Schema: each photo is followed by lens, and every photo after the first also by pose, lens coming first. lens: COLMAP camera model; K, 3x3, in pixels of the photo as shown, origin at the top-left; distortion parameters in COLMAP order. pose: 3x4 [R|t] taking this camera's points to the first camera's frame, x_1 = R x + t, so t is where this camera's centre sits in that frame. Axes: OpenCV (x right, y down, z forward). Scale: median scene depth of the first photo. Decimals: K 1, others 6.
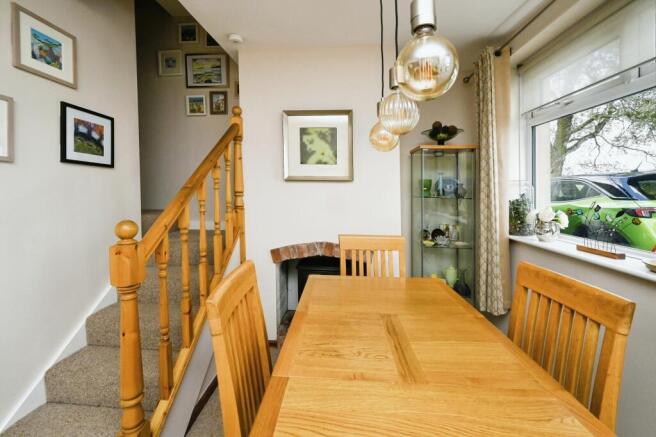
lens RADIAL K [[267.7, 0, 323.3], [0, 267.7, 189.3], [0, 0, 1]] dist [-0.010548, -0.000074]
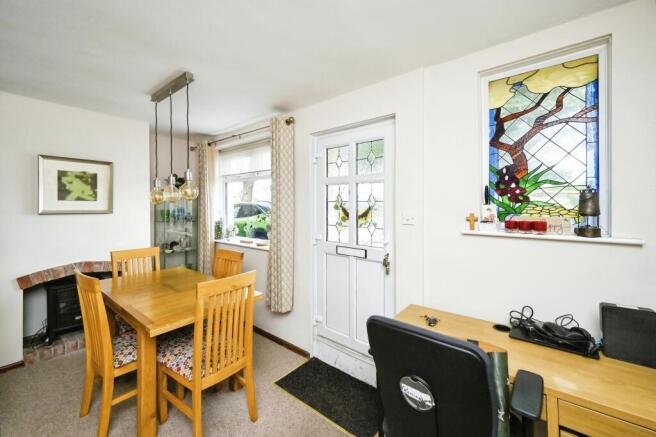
lens RADIAL K [[269.4, 0, 330.1], [0, 269.4, 201.0], [0, 0, 1]] dist [-0.001786, -0.000487]
pose [[0.549296, 0.008461, 0.835585, -0.436258], [0.001873, 0.999934, -0.011356, -0.077735], [-0.835626, 0.007803, 0.549244, -0.710975]]
